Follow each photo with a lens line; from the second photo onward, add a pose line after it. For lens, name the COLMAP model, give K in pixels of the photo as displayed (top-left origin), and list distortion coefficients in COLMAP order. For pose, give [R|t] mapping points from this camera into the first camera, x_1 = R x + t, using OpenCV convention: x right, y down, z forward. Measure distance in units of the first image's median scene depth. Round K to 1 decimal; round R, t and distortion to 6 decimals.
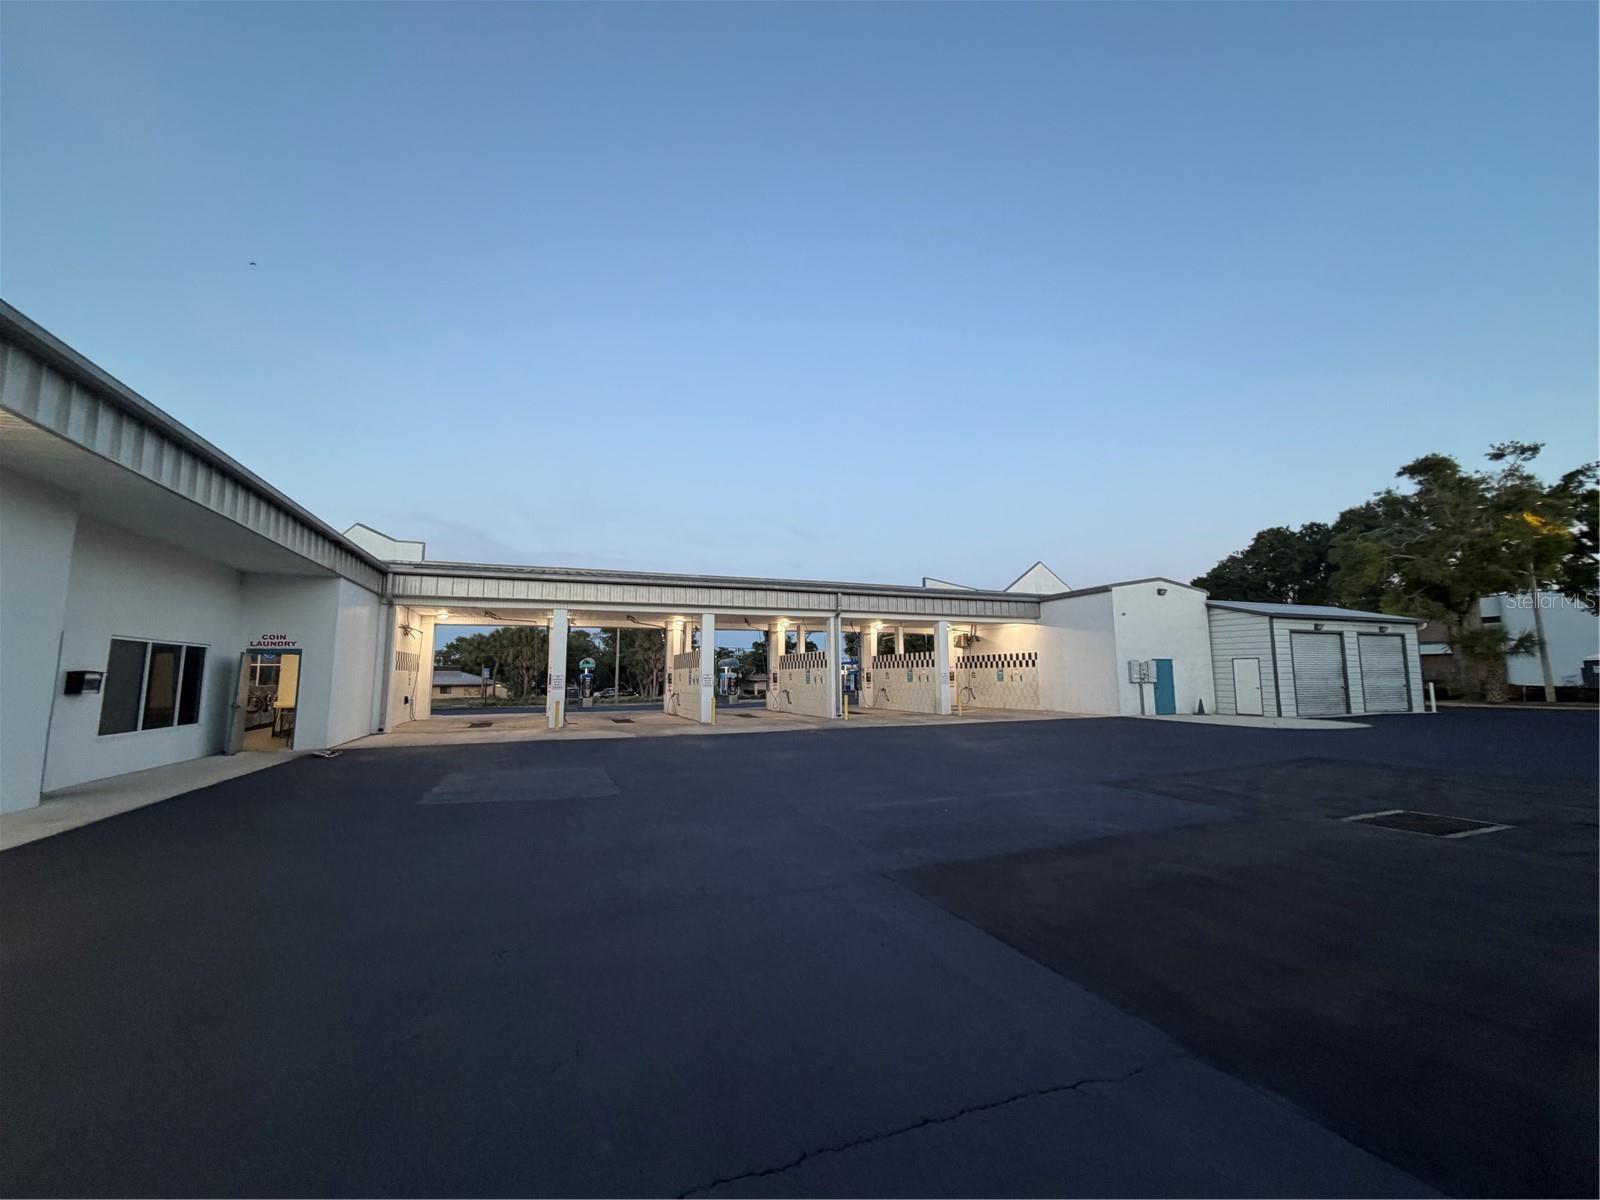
lens RADIAL K [[636.8, 0, 799.6], [0, 636.8, 601.0], [0, 0, 1]] dist [0.000876, -0.000035]
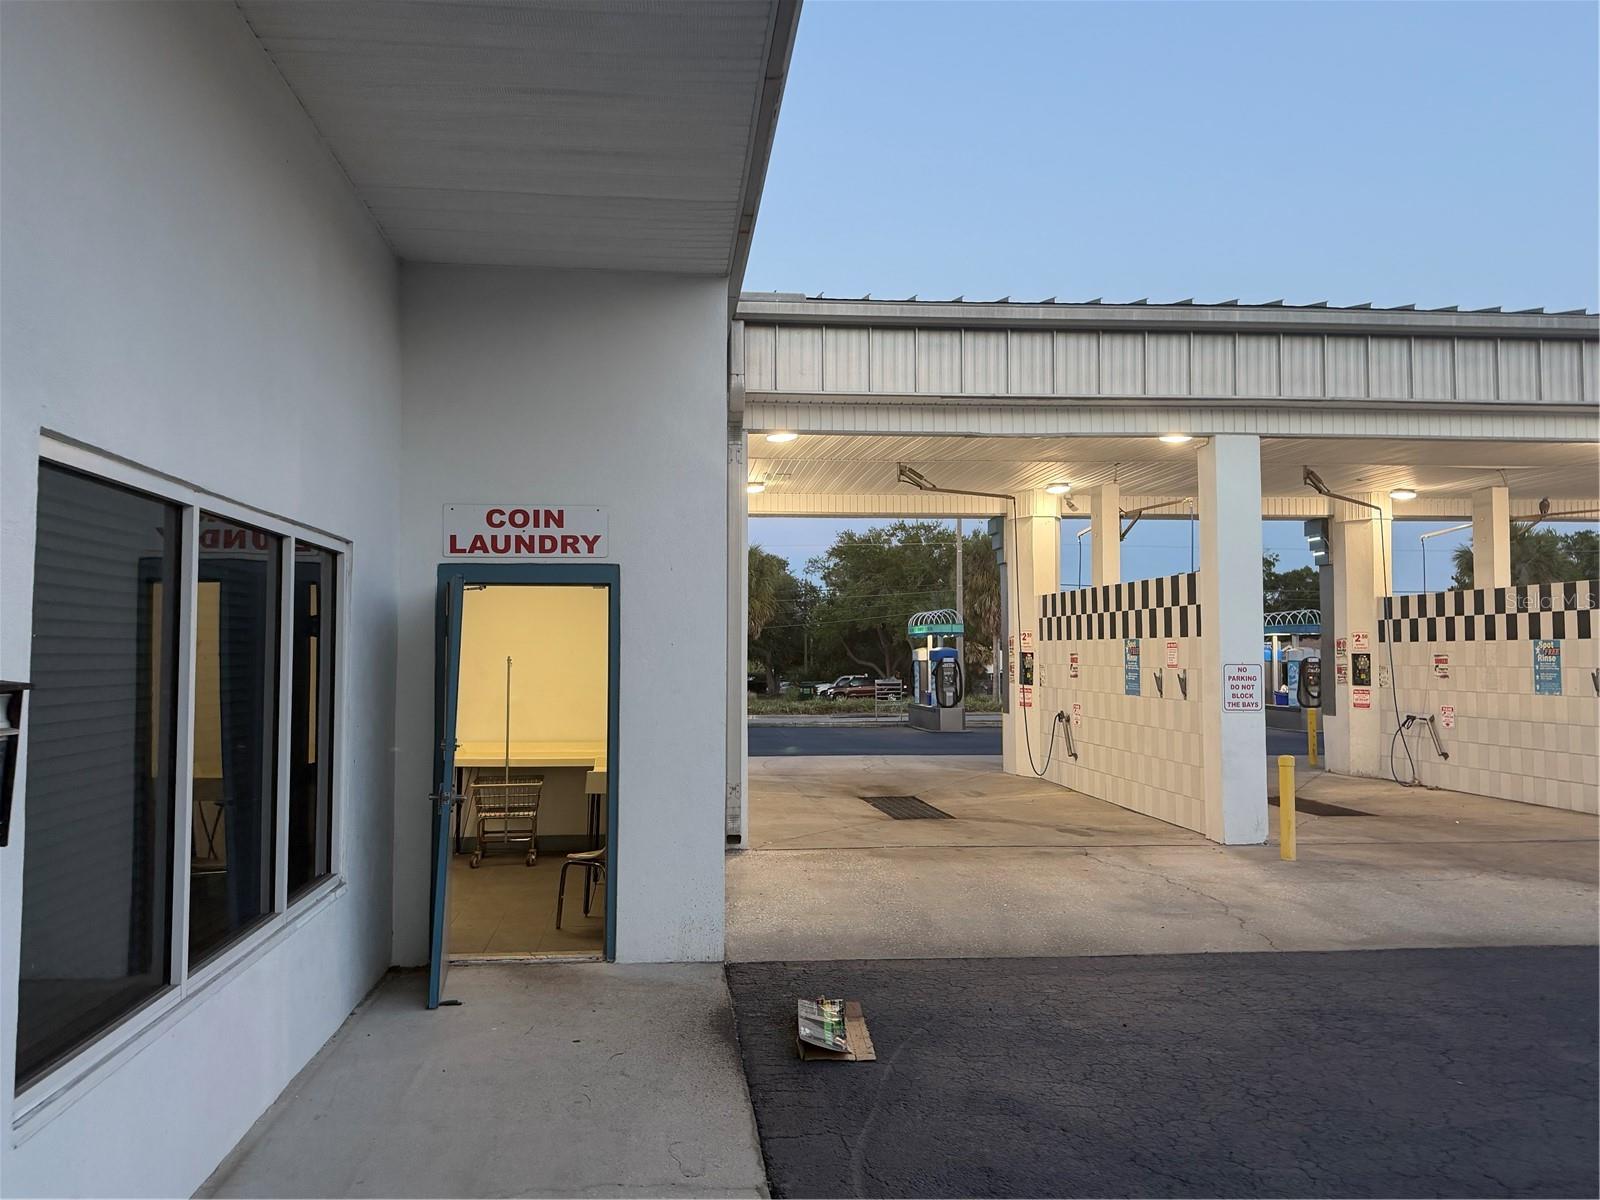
lens RADIAL K [[1310.6, 0, 799.1], [0, 1310.6, 596.1], [0, 0, 1]] dist [0.006740, -0.002024]
pose [[0.969054, -0.005275, -0.246794, -0.479549], [0.023451, 0.997217, 0.070767, 0.043264], [0.245734, -0.074364, 0.966481, 0.426812]]
